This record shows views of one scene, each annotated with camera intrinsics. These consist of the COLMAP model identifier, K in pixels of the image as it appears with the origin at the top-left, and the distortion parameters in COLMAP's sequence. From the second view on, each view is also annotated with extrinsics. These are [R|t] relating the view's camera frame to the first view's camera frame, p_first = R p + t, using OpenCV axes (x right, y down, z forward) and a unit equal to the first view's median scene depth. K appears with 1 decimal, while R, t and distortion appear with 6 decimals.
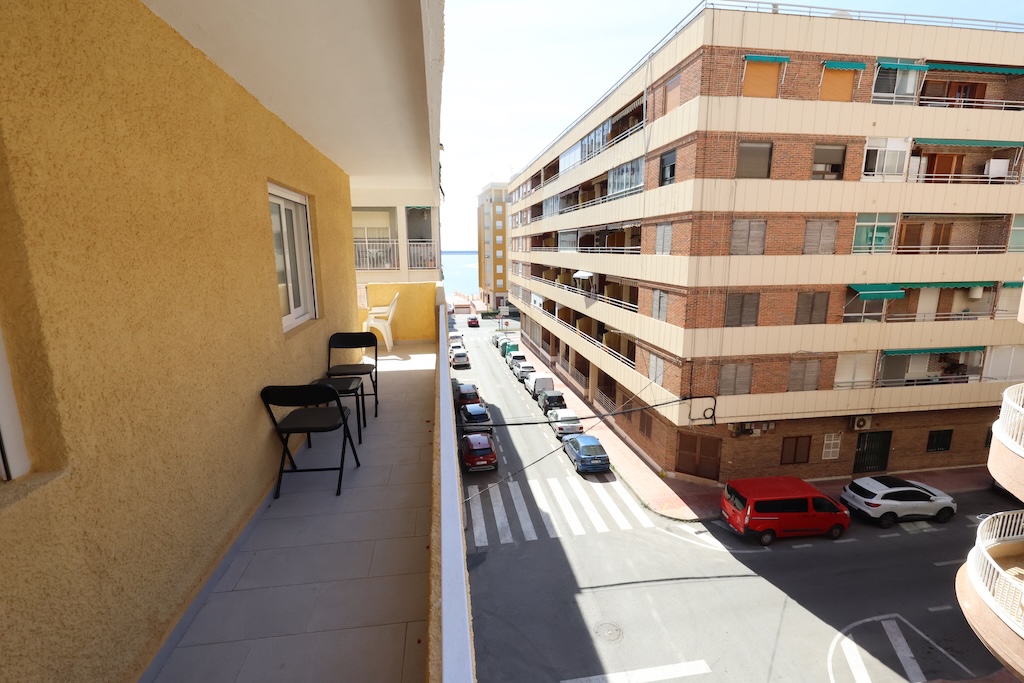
lens RADIAL K [[471.9, 0, 512.0], [0, 471.9, 341.5], [0, 0, 1]] dist [-0.001699, 0.000066]
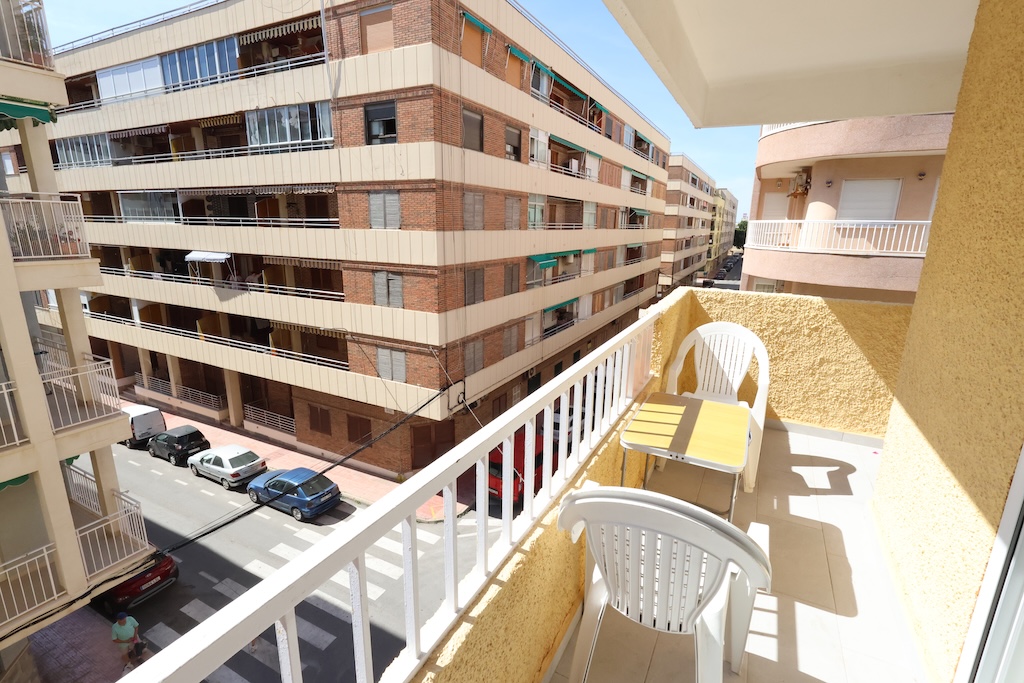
lens RADIAL K [[477.4, 0, 512.0], [0, 477.4, 341.5], [0, 0, 1]] dist [-0.001487, 0.000233]
pose [[0.597678, -0.178429, 0.781629, -0.166890], [0.138603, 0.983237, 0.118468, -0.039351], [-0.789664, 0.037530, 0.612390, 0.213684]]
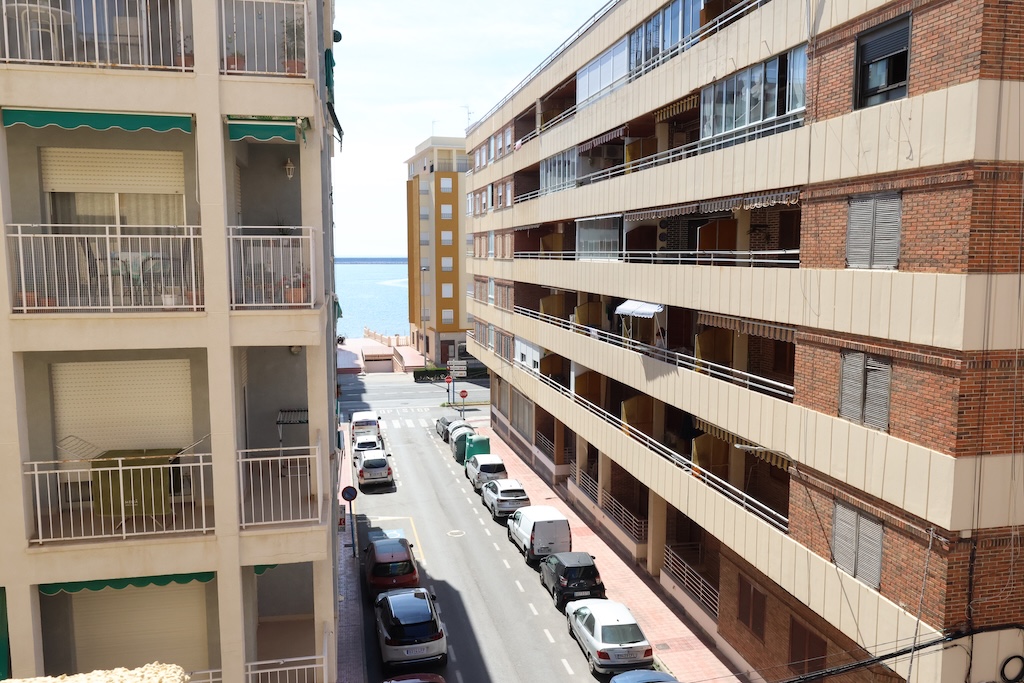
lens RADIAL K [[804.0, 0, 511.1], [0, 804.0, 344.6], [0, 0, 1]] dist [0.002943, -0.003687]
pose [[0.998232, -0.002181, 0.059393, -0.026165], [0.007075, 0.996580, -0.082329, -0.042588], [-0.059010, 0.082603, 0.994834, 0.220405]]
